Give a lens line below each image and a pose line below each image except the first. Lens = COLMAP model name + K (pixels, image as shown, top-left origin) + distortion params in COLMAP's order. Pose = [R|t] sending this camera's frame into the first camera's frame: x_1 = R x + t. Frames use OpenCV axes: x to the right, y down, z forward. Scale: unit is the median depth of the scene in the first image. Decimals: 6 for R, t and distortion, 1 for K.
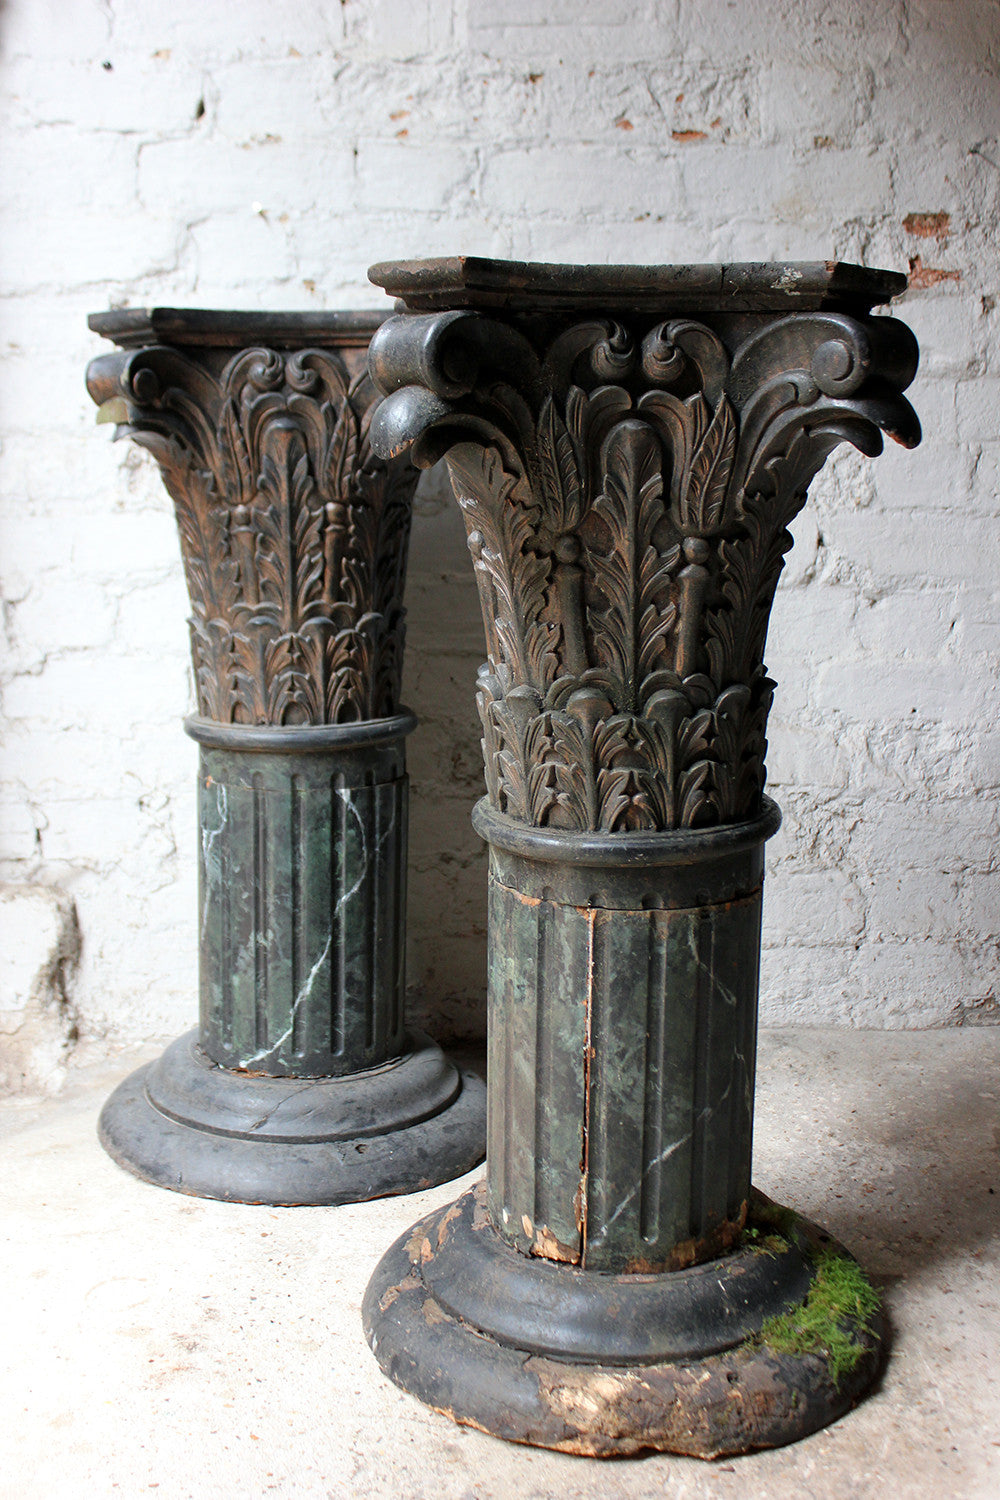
lens RADIAL K [[1881.2, 0, 505.3], [0, 1881.2, 784.8], [0, 0, 1]] dist [-0.074775, 0.087408]
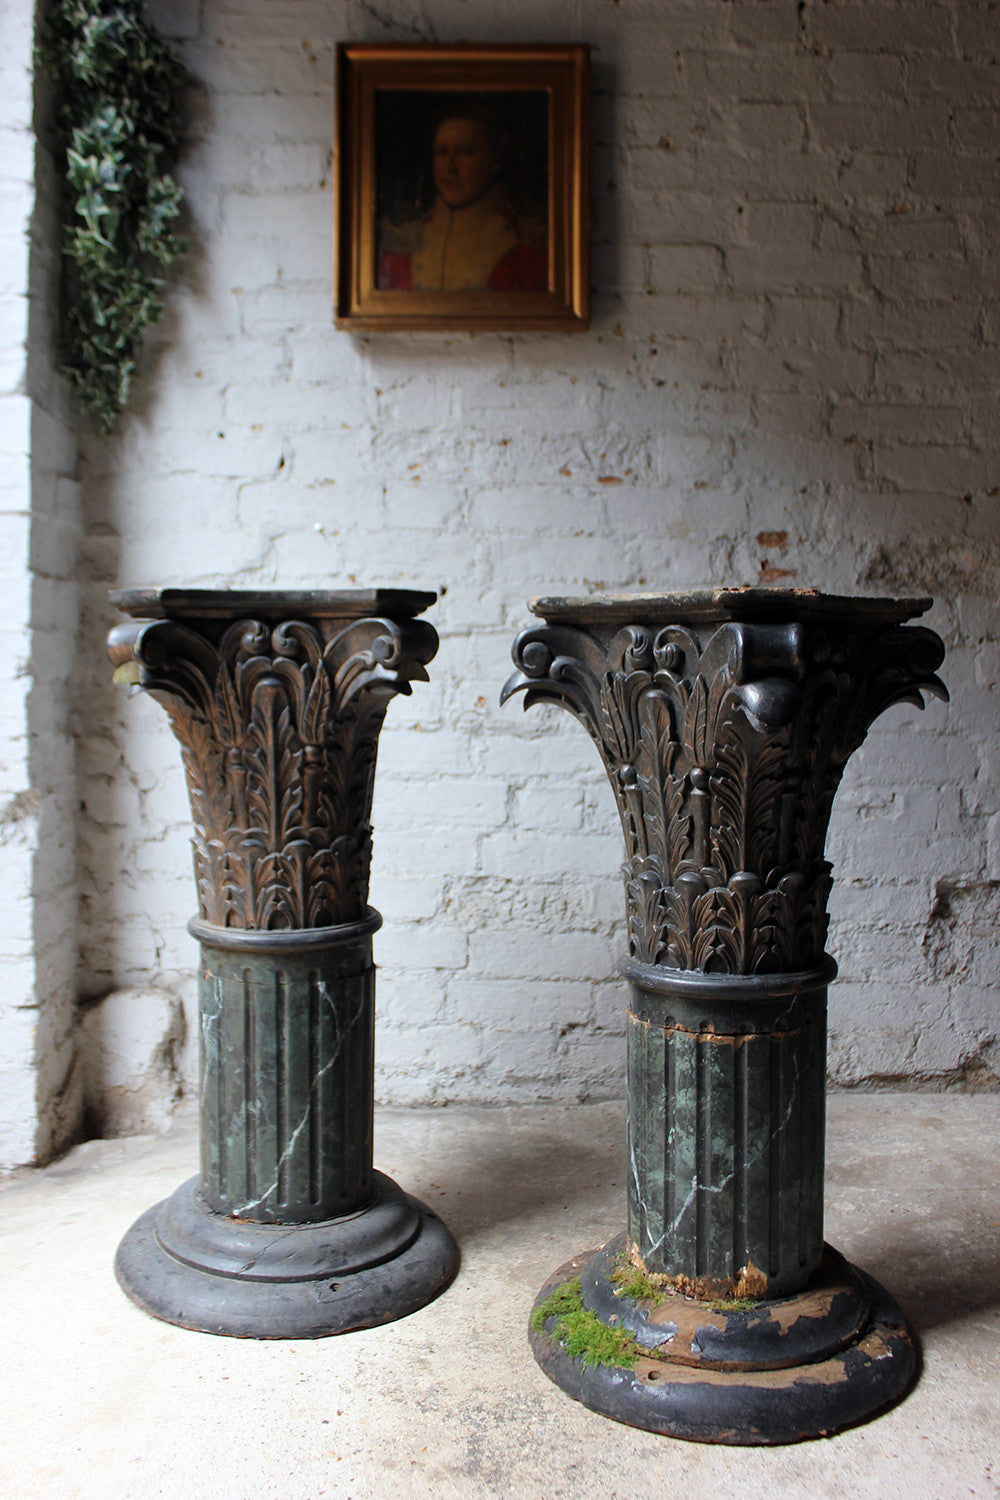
lens RADIAL K [[1150.4, 0, 468.9], [0, 1150.4, 736.4], [0, 0, 1]] dist [-0.100513, 0.040653]
pose [[0.999632, 0.006629, -0.026293, 0.011929], [-0.009993, 0.991473, -0.129926, -0.028008], [0.025207, 0.130141, 0.991175, 0.127167]]
